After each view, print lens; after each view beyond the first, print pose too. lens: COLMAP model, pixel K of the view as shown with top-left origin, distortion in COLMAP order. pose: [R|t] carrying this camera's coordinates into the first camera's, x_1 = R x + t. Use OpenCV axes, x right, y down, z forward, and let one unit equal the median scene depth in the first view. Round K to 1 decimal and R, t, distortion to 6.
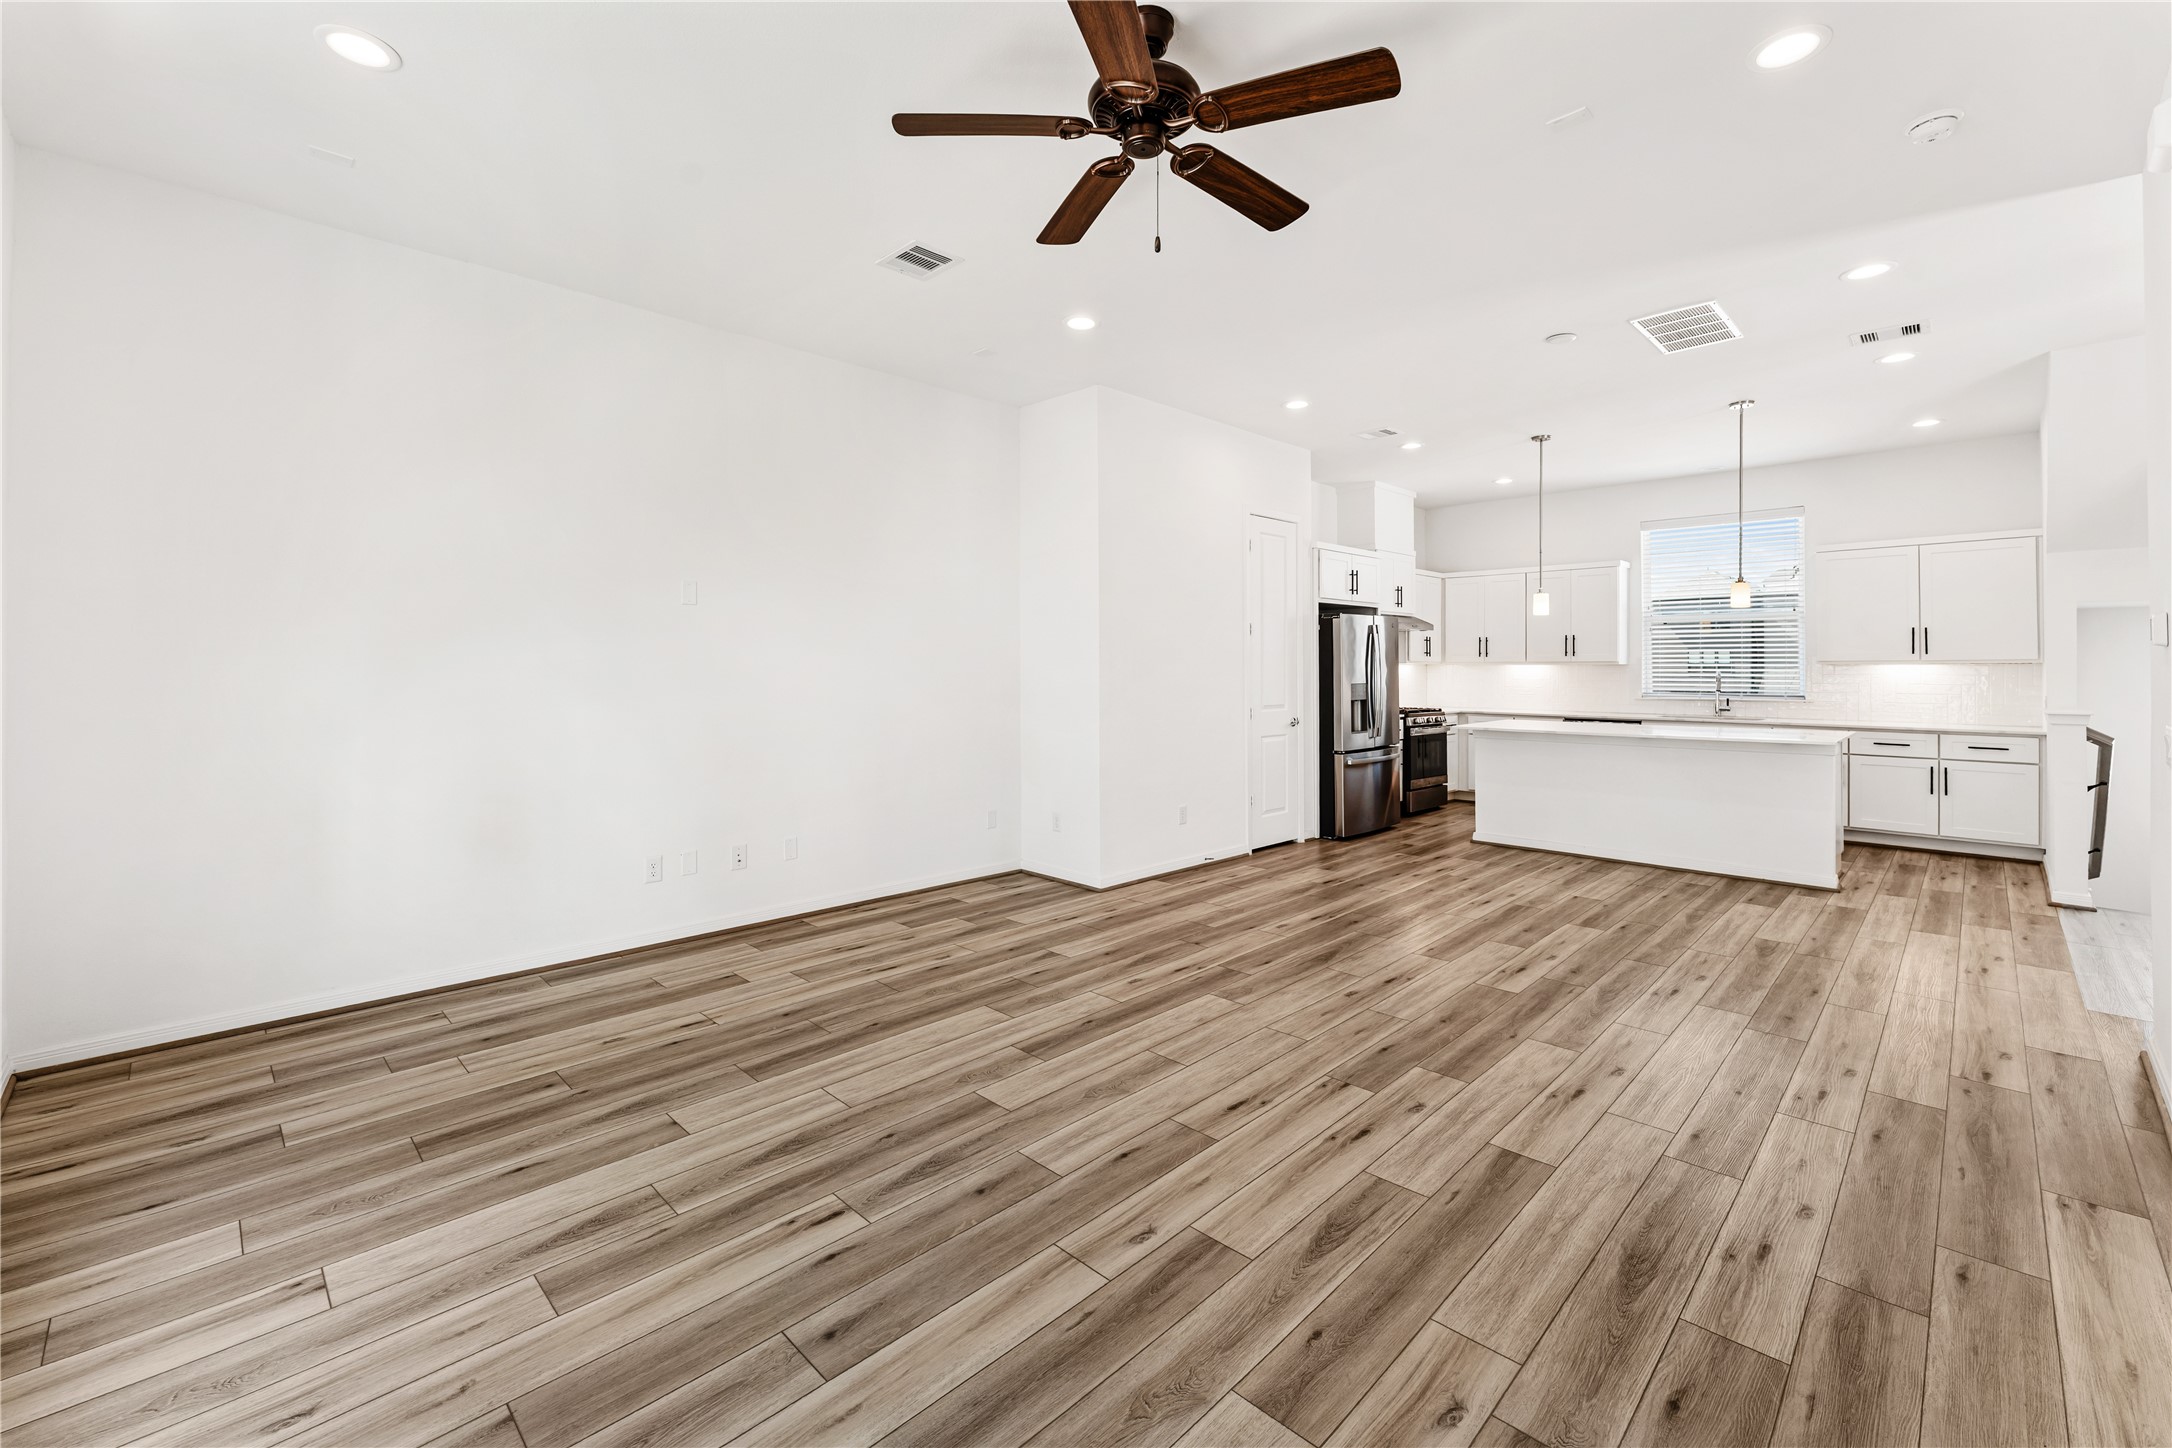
lens RADIAL K [[904.3, 0, 1089.5], [0, 904.3, 688.5], [0, 0, 1]] dist [0.001333, 0.000050]
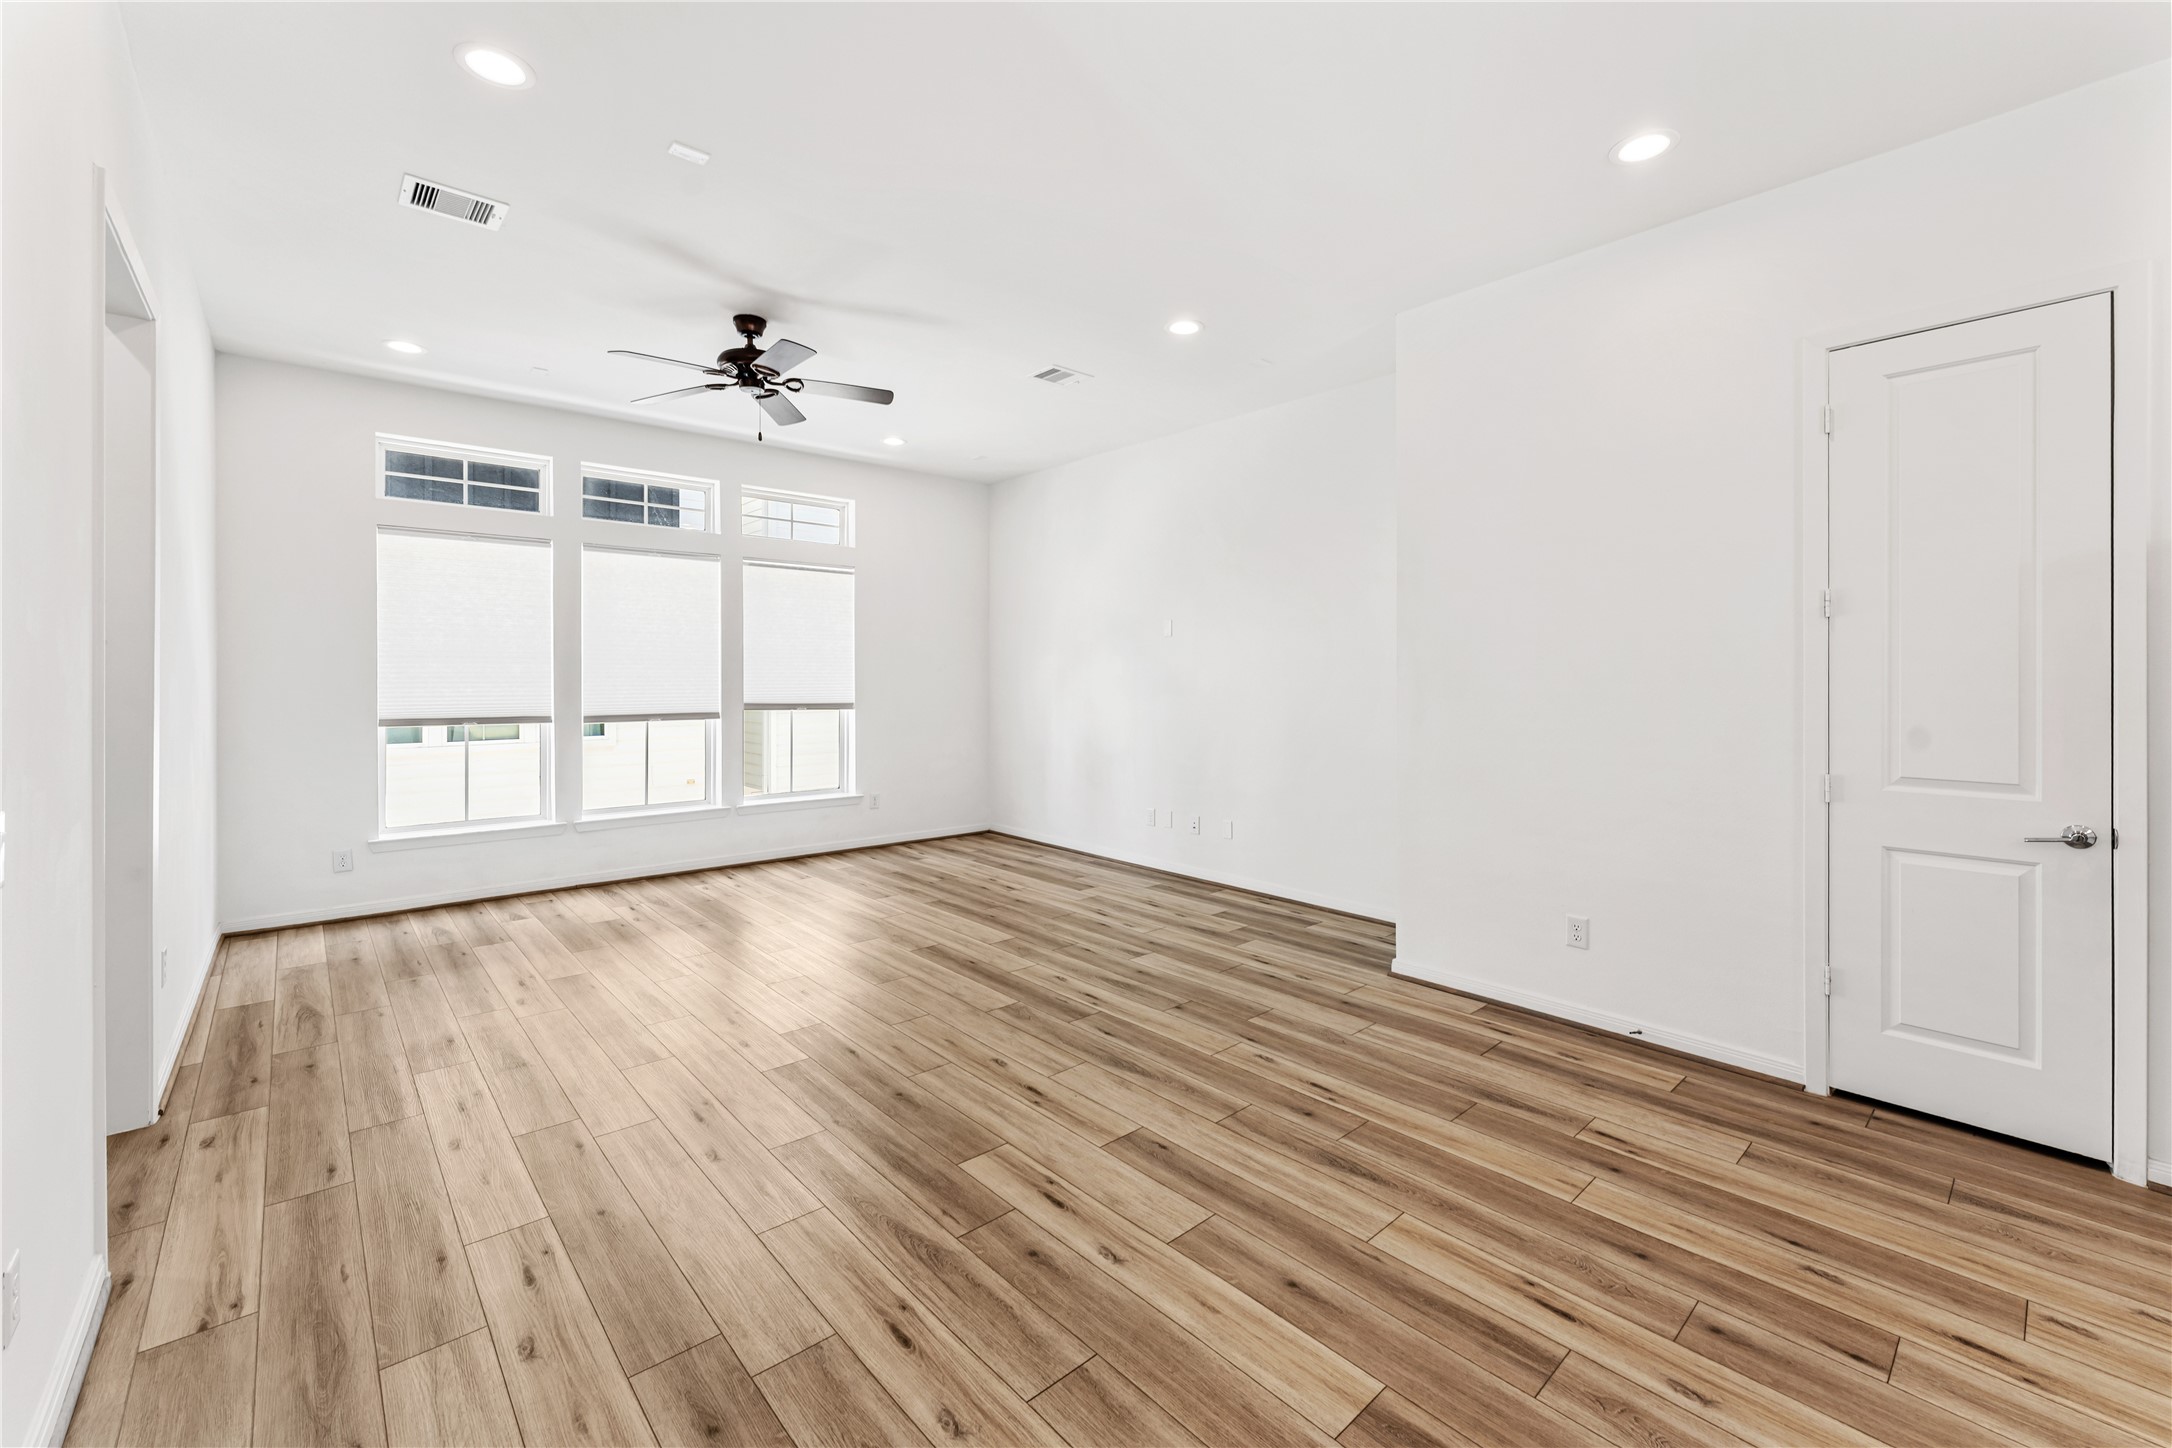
lens RADIAL K [[893.0, 0, 1081.5], [0, 893.0, 680.6], [0, 0, 1]] dist [-0.000853, -0.000019]
pose [[-0.068061, 0.006255, -0.997662, 1.156121], [-0.022835, 0.999709, 0.007826, -0.038658], [0.997420, 0.023314, -0.067898, 1.146398]]
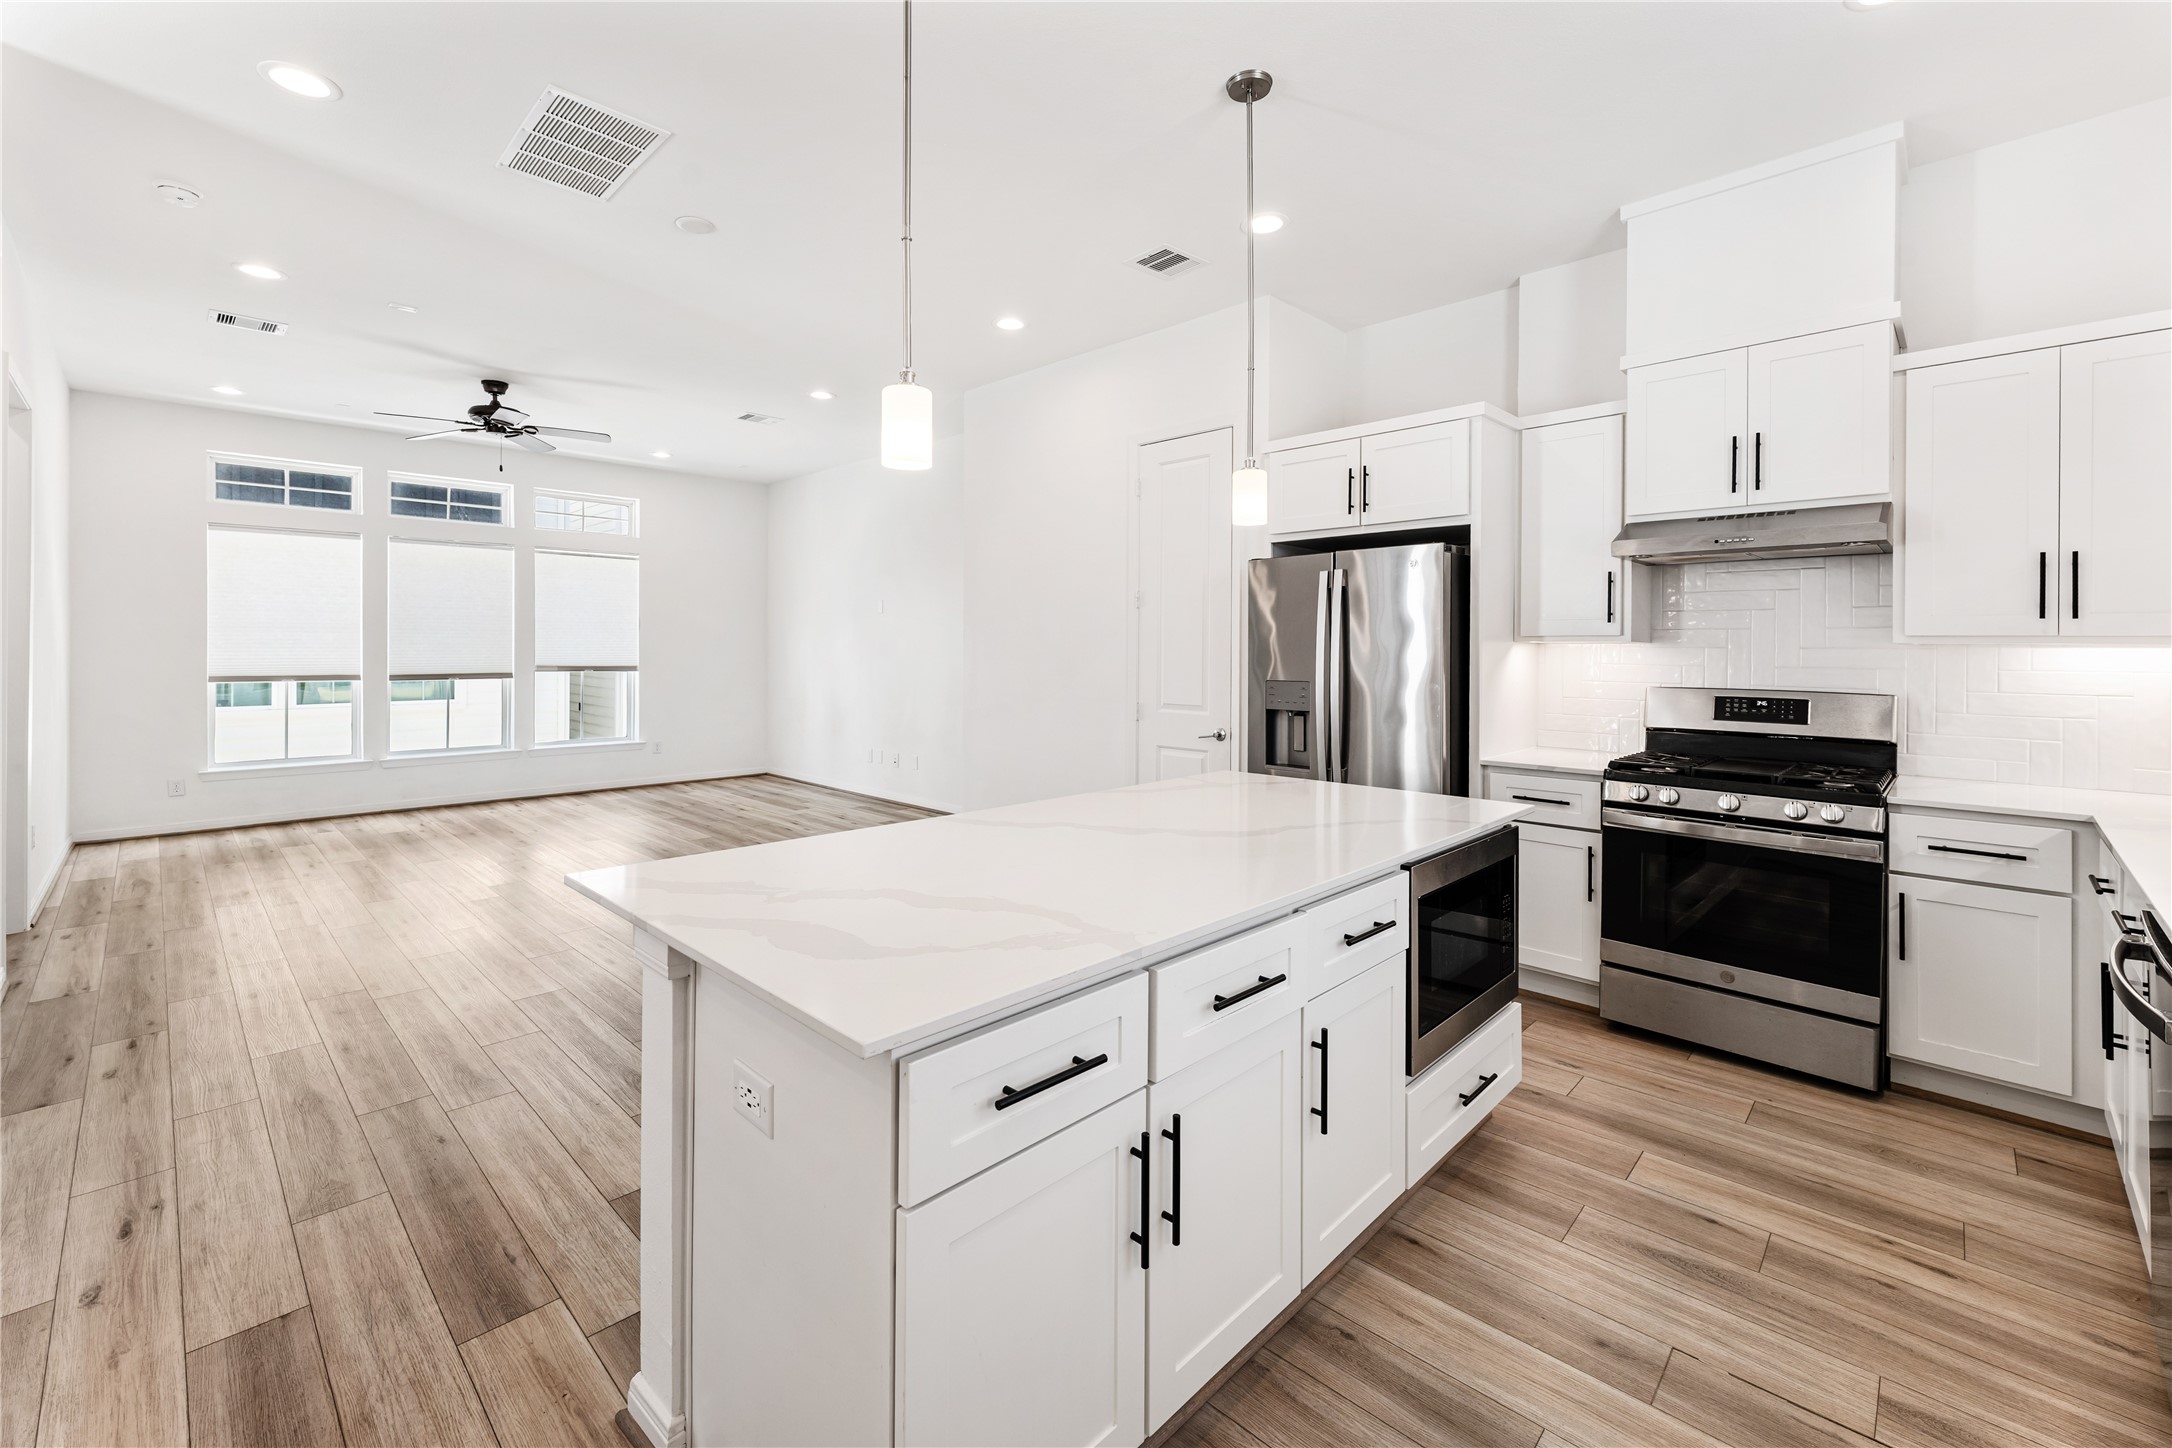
lens RADIAL K [[907.8, 0, 1091.9], [0, 907.8, 647.7], [0, 0, 1]] dist [-0.000144, 0.000019]
pose [[0.011483, 0.001908, -0.999932, 1.650540], [-0.025607, 0.999671, 0.001614, -0.046087], [0.999606, 0.025586, 0.011528, 1.677542]]
